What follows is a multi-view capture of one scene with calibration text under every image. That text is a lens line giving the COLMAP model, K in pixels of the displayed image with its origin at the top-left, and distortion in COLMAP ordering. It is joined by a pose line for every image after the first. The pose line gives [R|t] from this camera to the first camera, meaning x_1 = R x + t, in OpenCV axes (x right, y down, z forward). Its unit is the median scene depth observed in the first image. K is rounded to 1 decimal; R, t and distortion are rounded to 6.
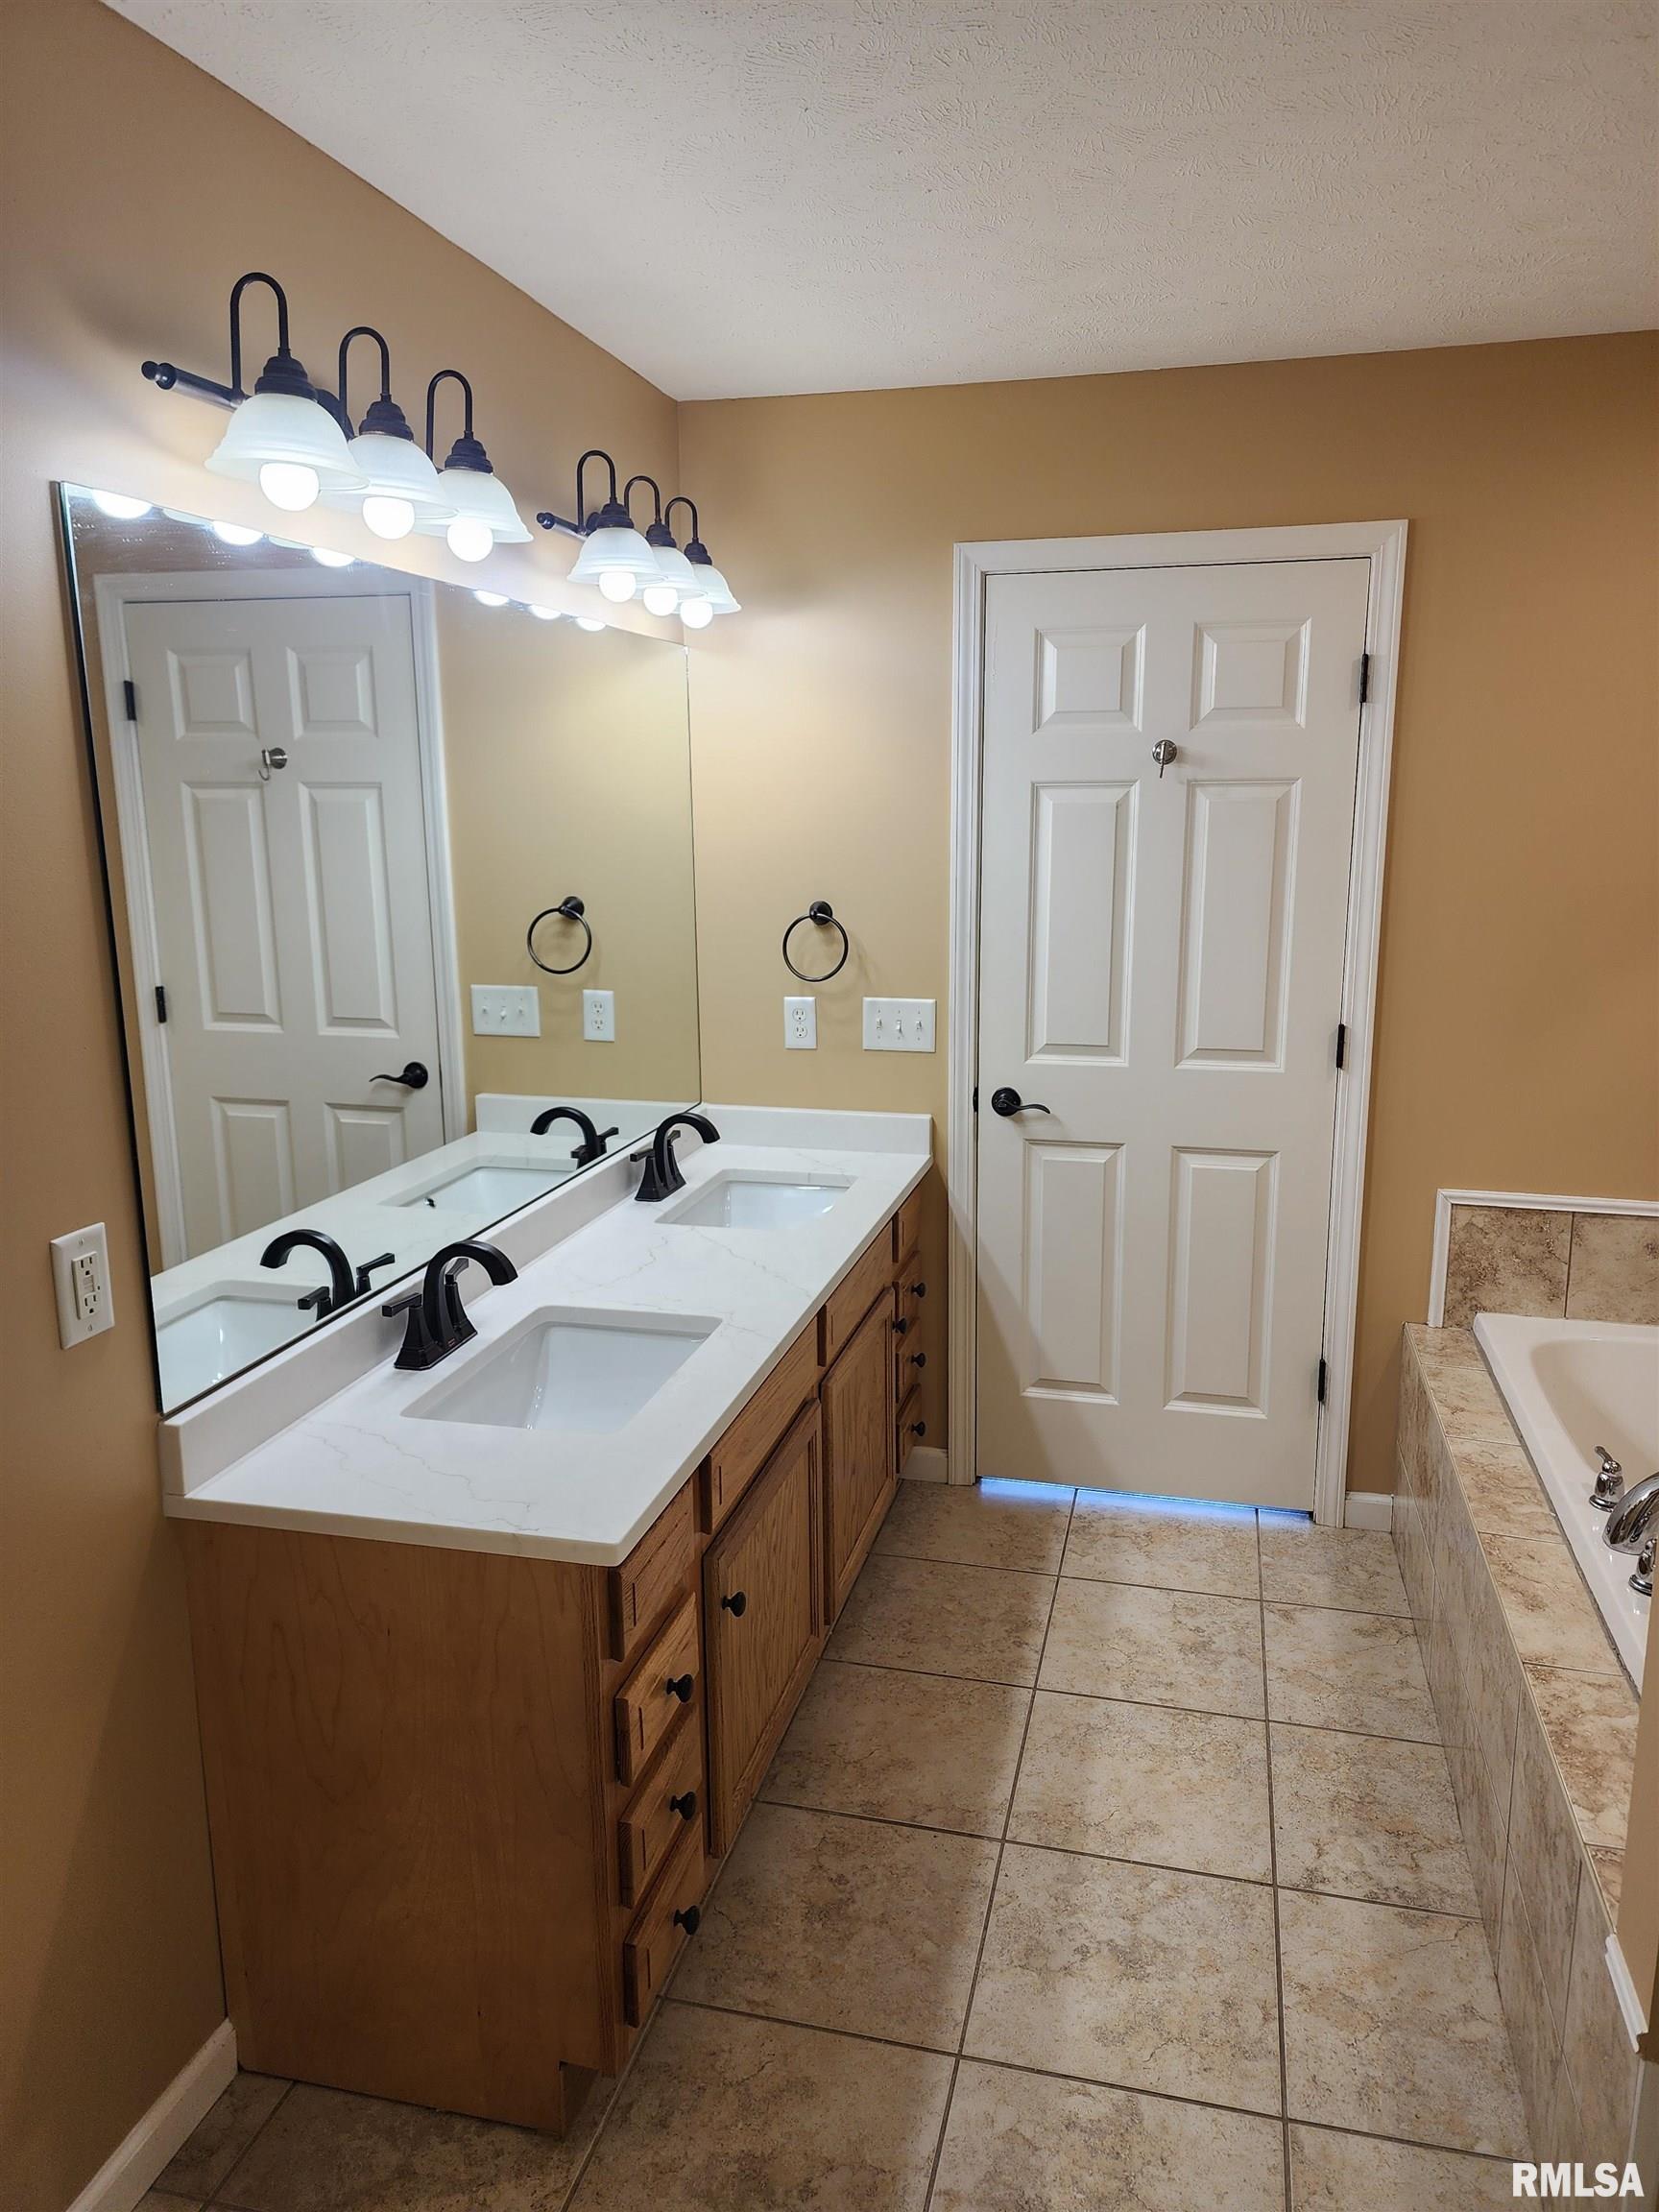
lens RADIAL K [[1494.3, 0, 841.9], [0, 1494.3, 1086.2], [0, 0, 1]] dist [0.072247, -0.071053]
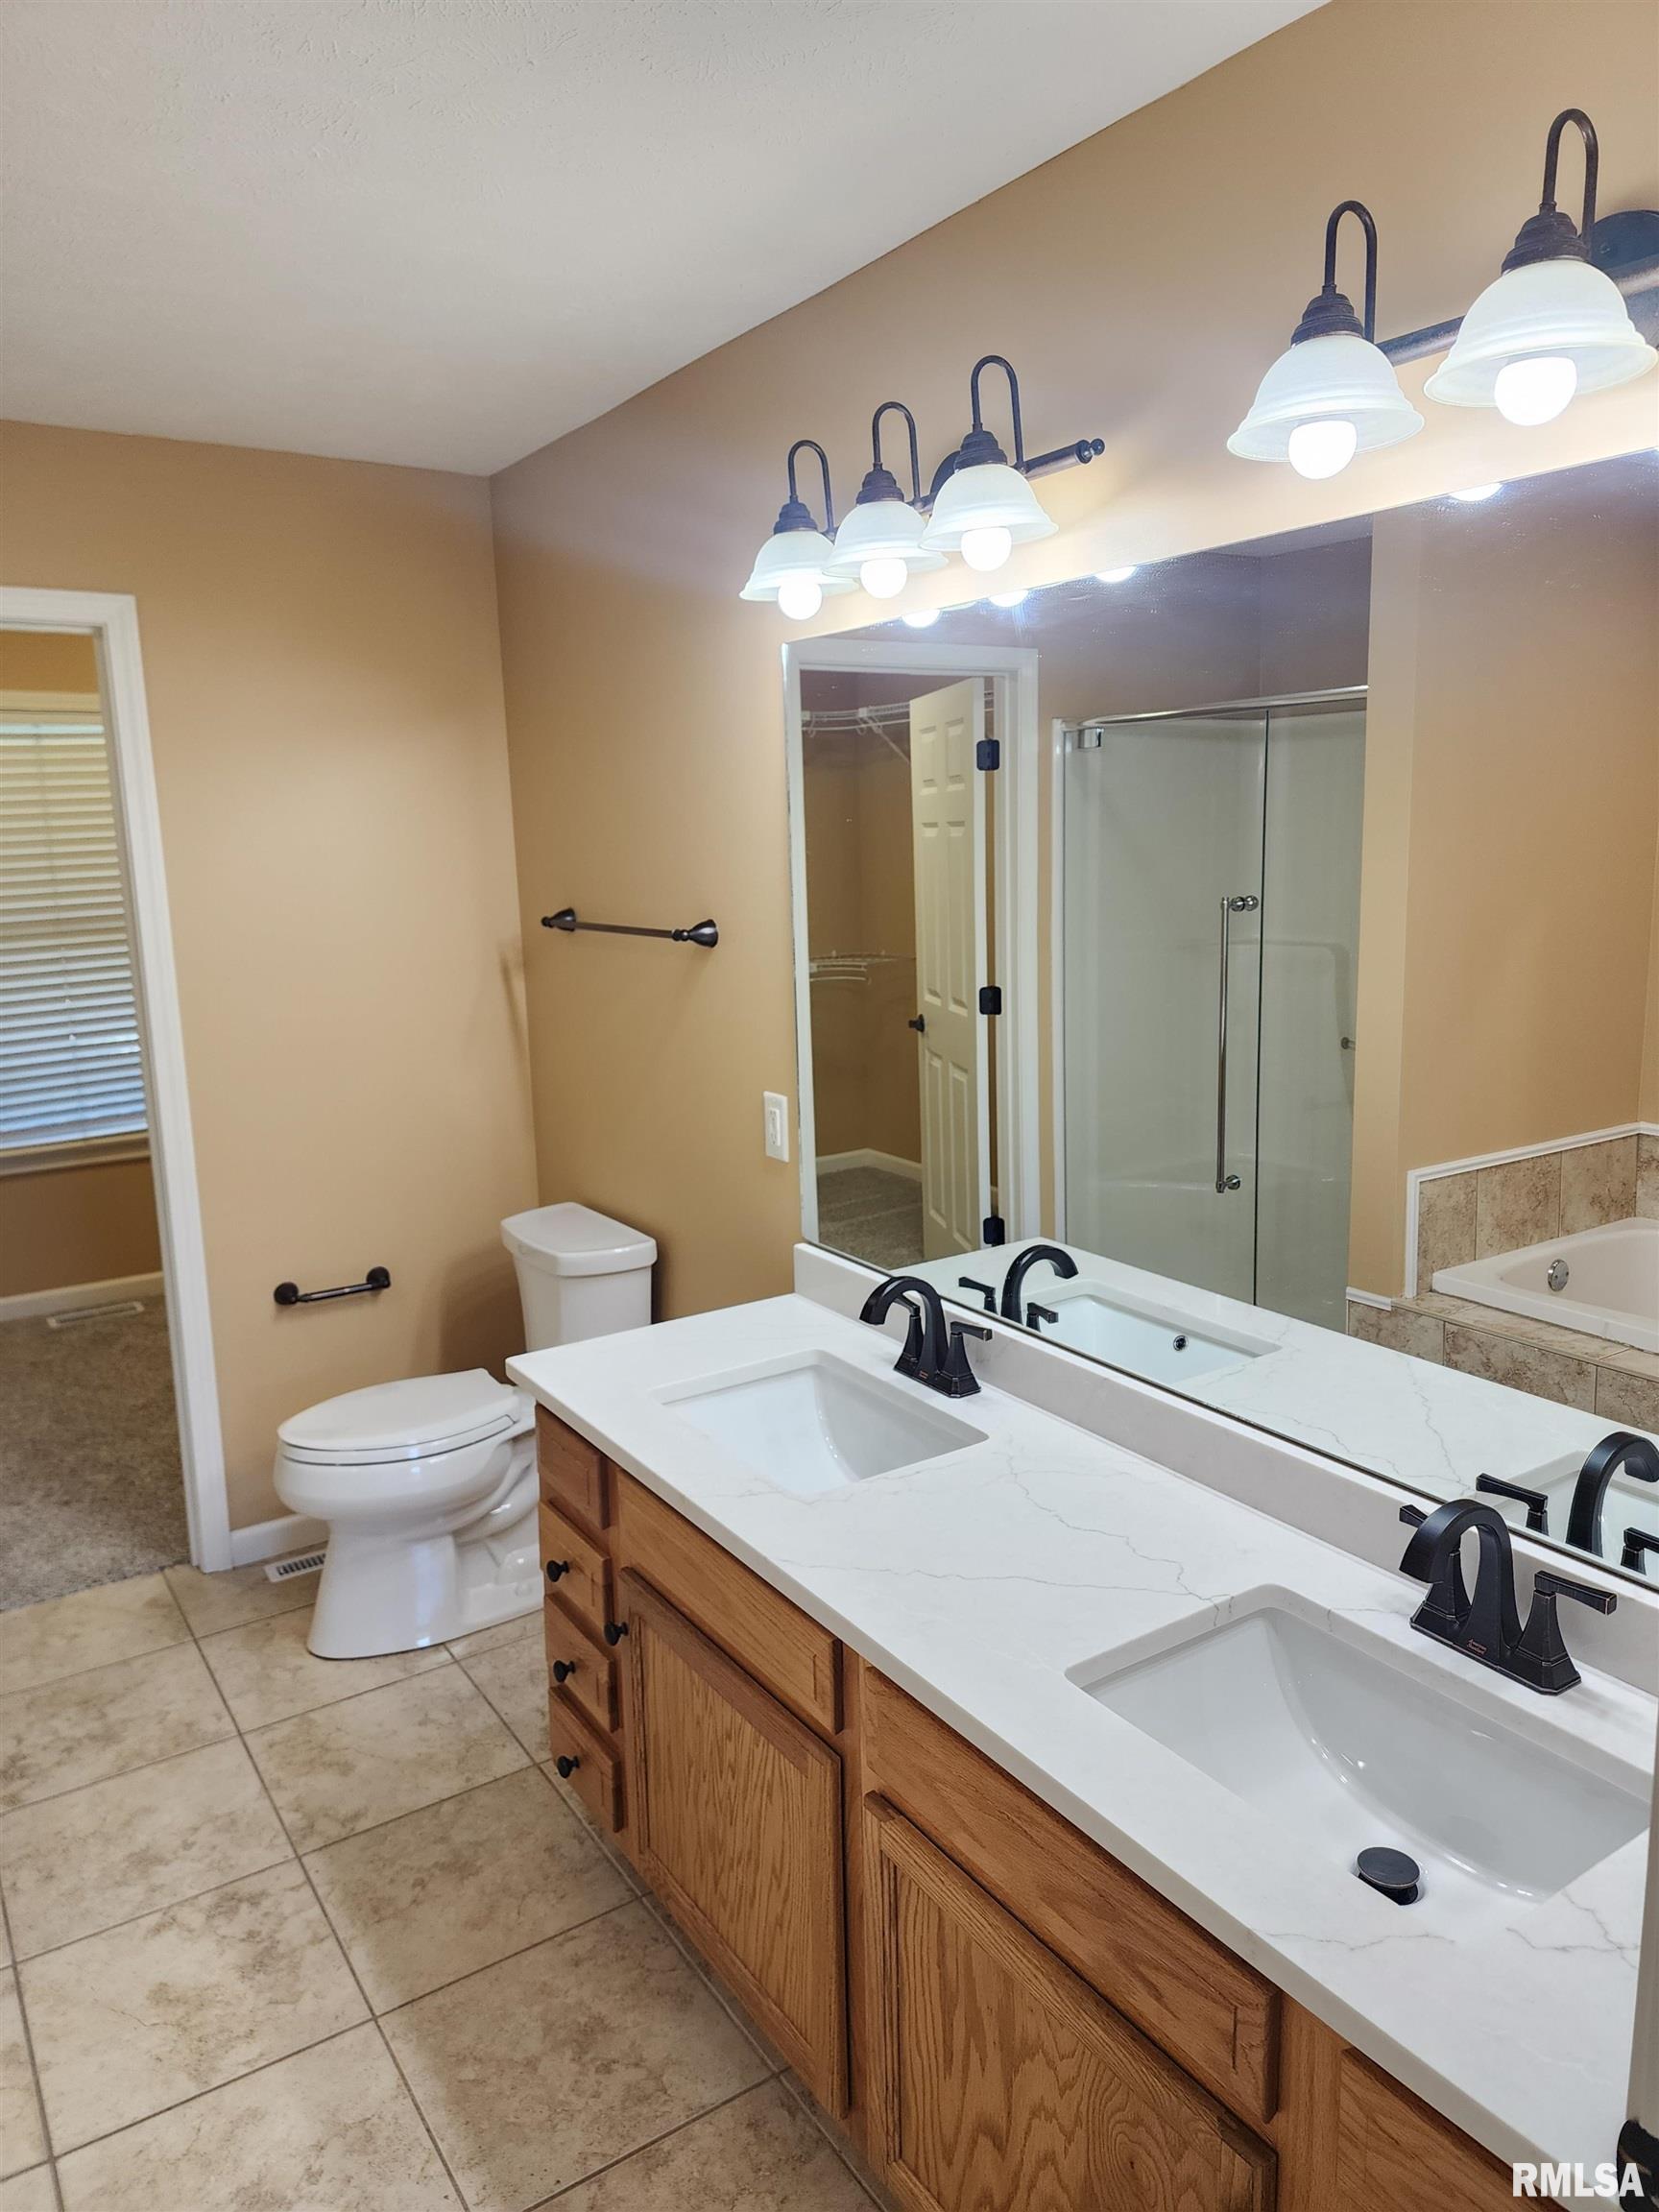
lens RADIAL K [[1494.3, 0, 841.9], [0, 1494.3, 1086.2], [0, 0, 1]] dist [0.072247, -0.071053]
pose [[-0.670963, 0.146544, -0.726865, 0.494445], [-0.121061, 0.945472, 0.302368, -0.318947], [0.731541, 0.290873, -0.616636, 1.568707]]
